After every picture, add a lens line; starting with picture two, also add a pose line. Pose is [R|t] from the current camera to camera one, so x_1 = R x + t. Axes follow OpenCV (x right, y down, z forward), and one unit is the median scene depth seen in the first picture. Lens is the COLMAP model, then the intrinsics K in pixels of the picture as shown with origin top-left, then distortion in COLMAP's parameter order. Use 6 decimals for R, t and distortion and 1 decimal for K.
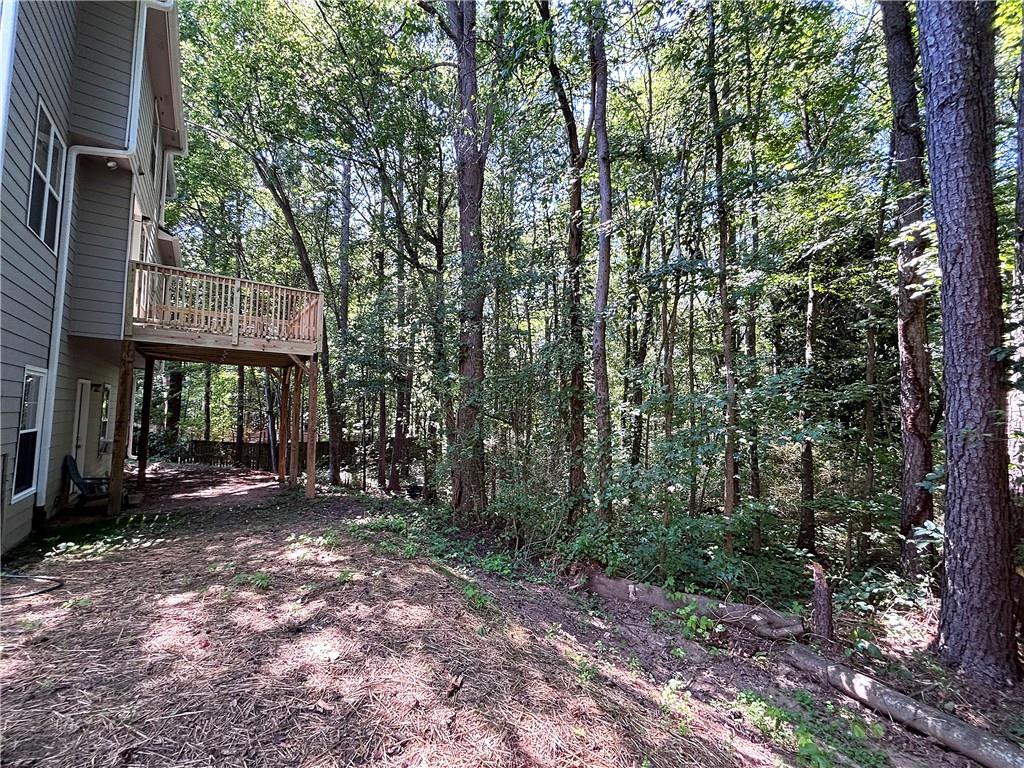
lens RADIAL K [[410.4, 0, 514.6], [0, 410.4, 387.2], [0, 0, 1]] dist [-0.004605, 0.000169]
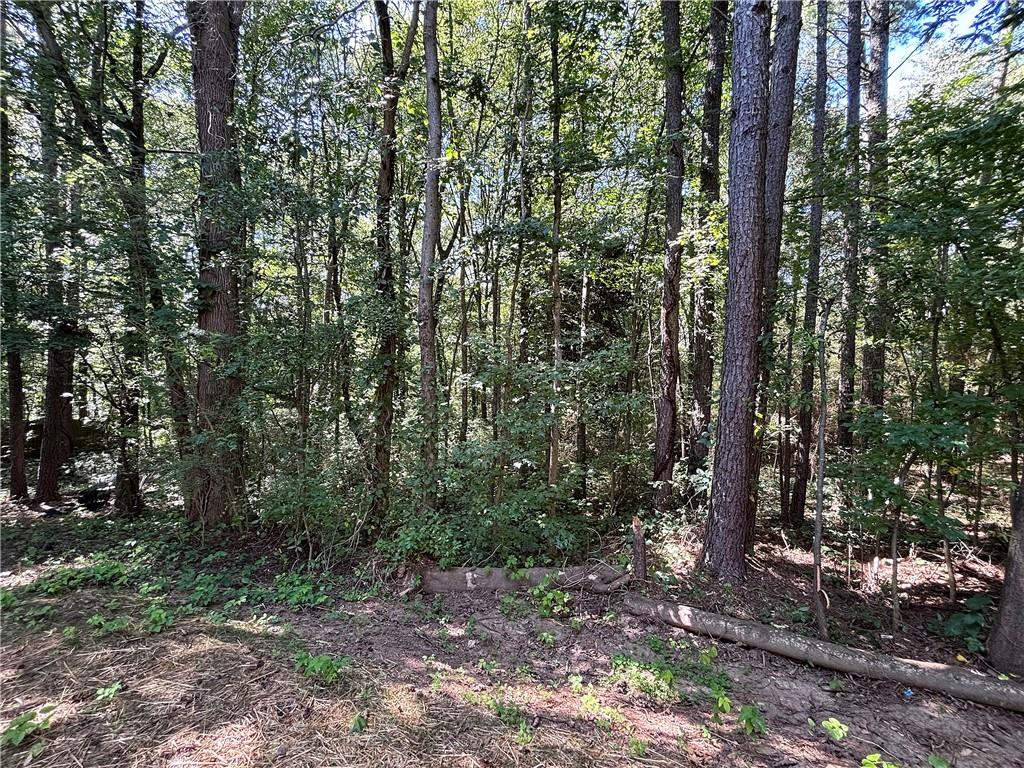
lens RADIAL K [[410.4, 0, 514.6], [0, 410.4, 387.2], [0, 0, 1]] dist [-0.004605, 0.000169]
pose [[0.830054, -0.011086, 0.557573, -0.167869], [-0.031429, 0.997284, 0.066616, 0.004482], [-0.556797, -0.072819, 0.827451, 0.260469]]
